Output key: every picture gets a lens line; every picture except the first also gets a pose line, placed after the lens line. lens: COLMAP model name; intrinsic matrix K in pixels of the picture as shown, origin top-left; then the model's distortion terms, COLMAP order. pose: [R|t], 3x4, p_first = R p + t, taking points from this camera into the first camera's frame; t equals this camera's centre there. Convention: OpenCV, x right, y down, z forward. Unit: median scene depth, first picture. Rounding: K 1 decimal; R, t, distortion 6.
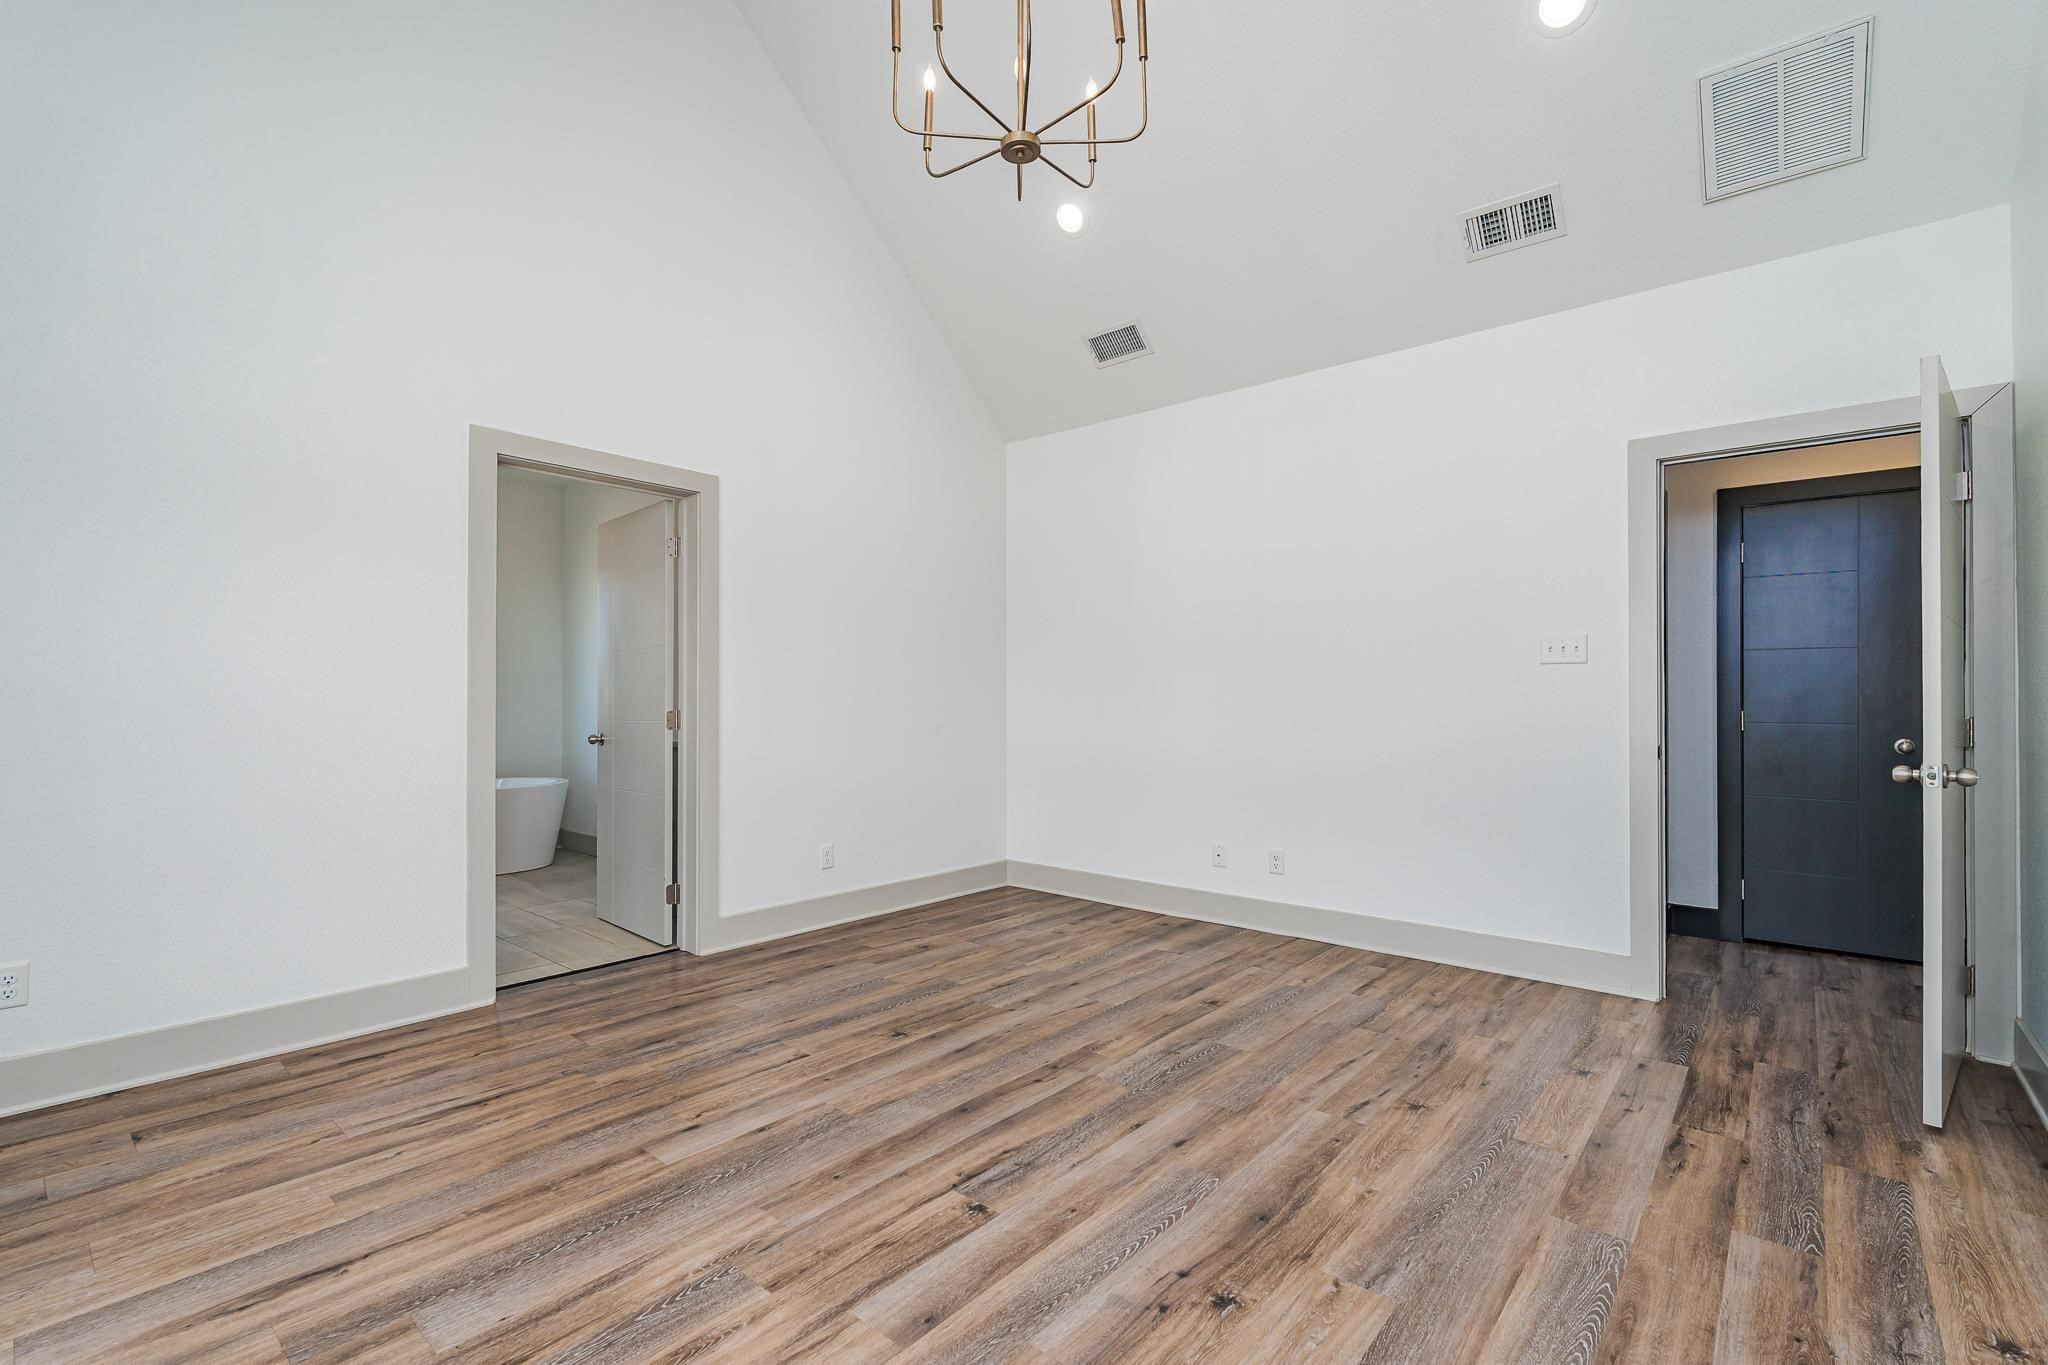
lens RADIAL K [[911.4, 0, 1032.6], [0, 911.4, 692.9], [0, 0, 1]] dist [-0.004261, -0.000025]
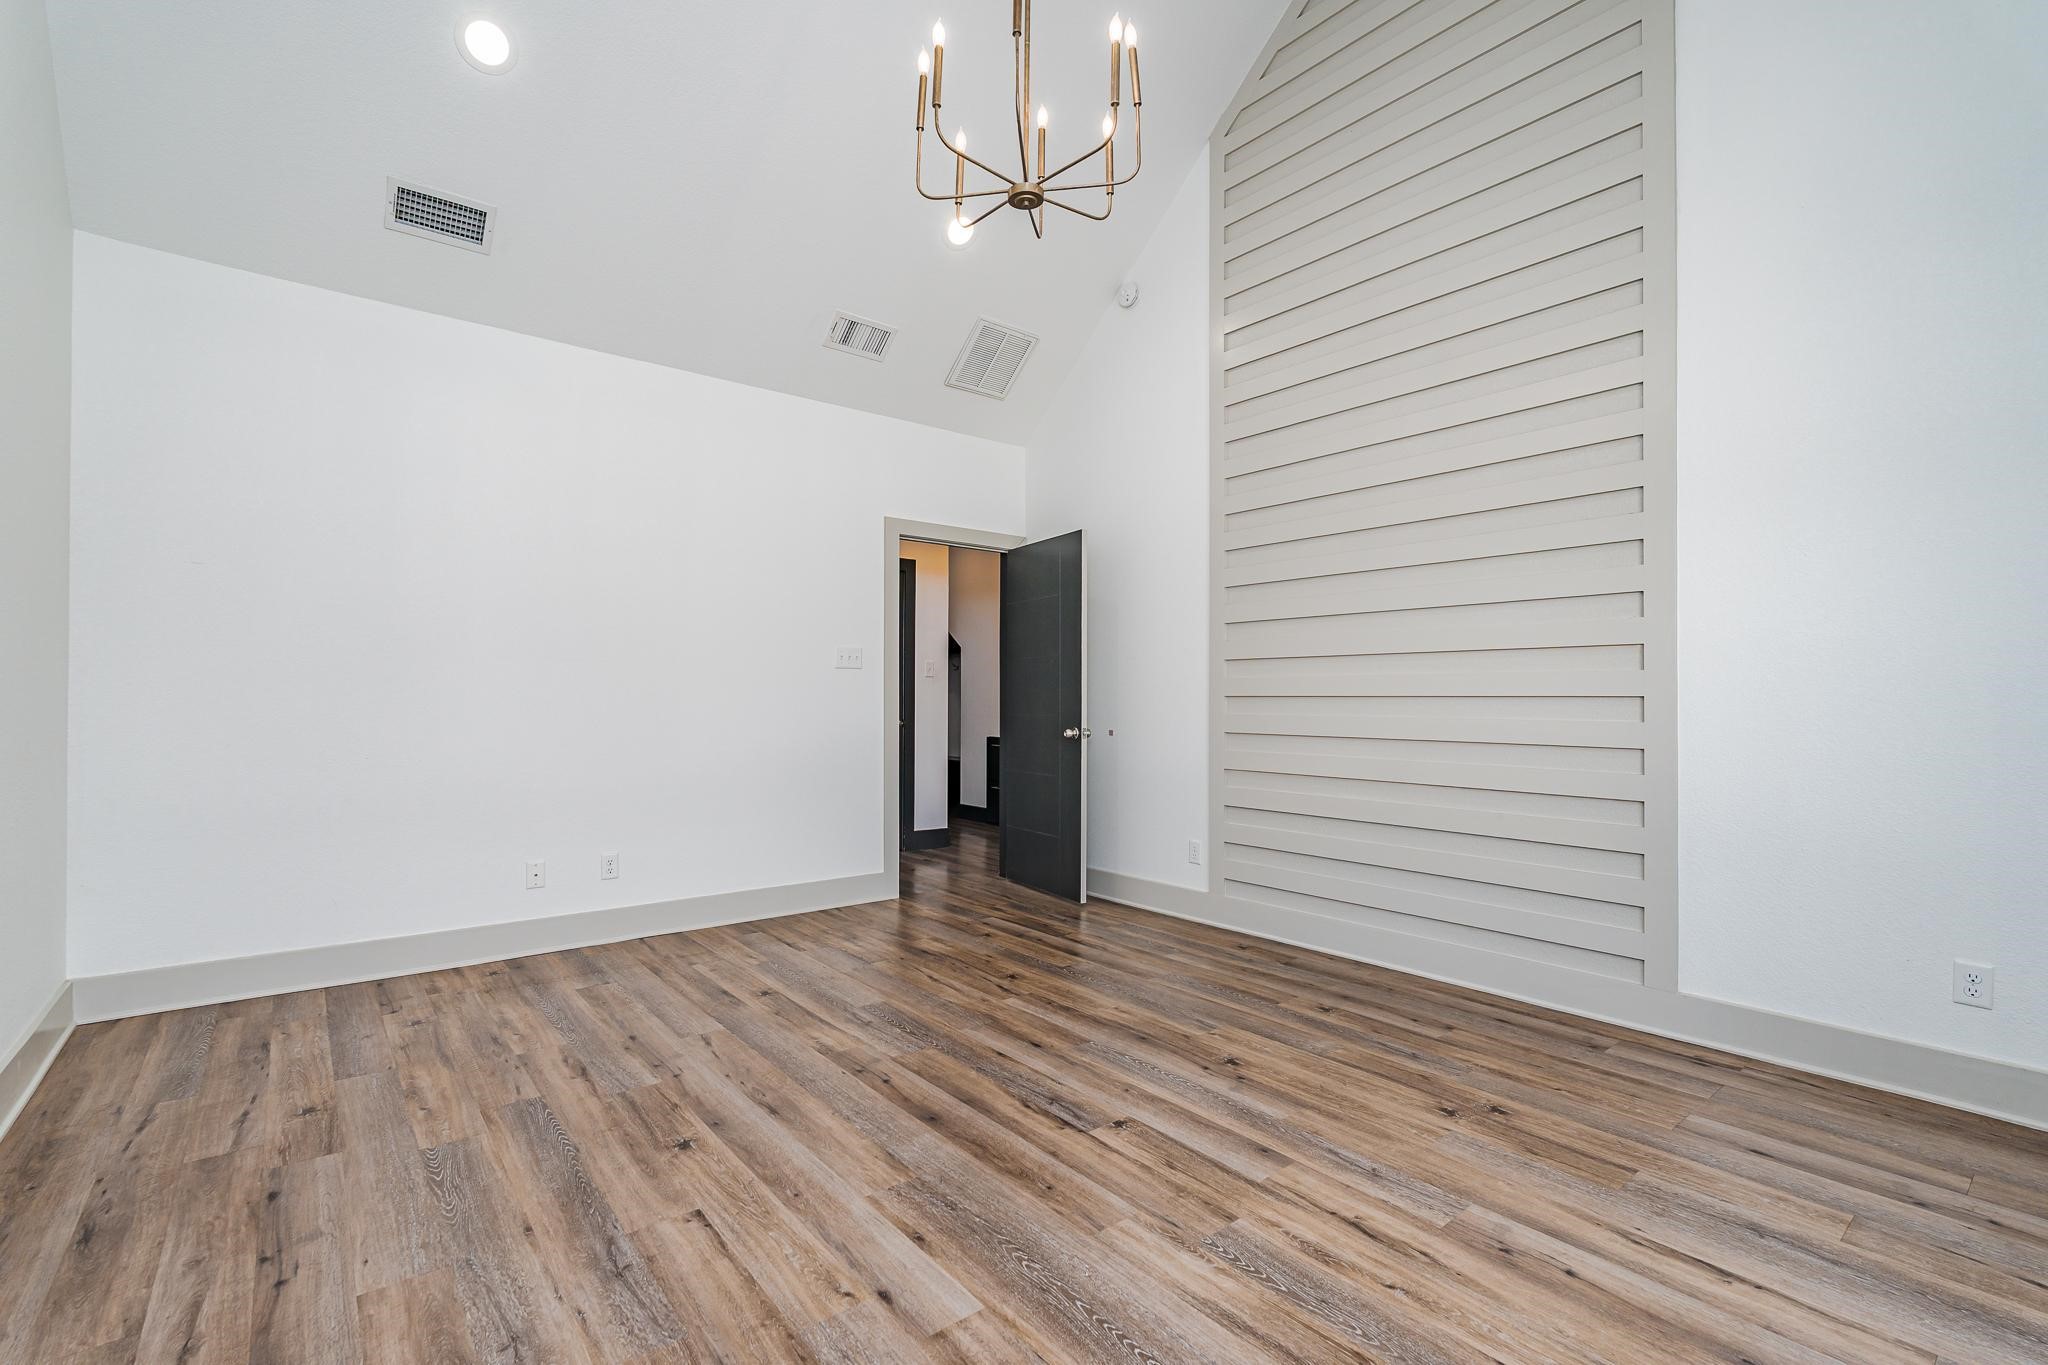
lens RADIAL K [[911.4, 0, 1032.6], [0, 911.4, 692.9], [0, 0, 1]] dist [-0.004261, -0.000025]
pose [[0.177545, 0.005123, 0.984099, -0.851335], [-0.010623, 0.999938, -0.003289, 0.014573], [-0.984055, -0.009871, 0.177589, 0.629818]]
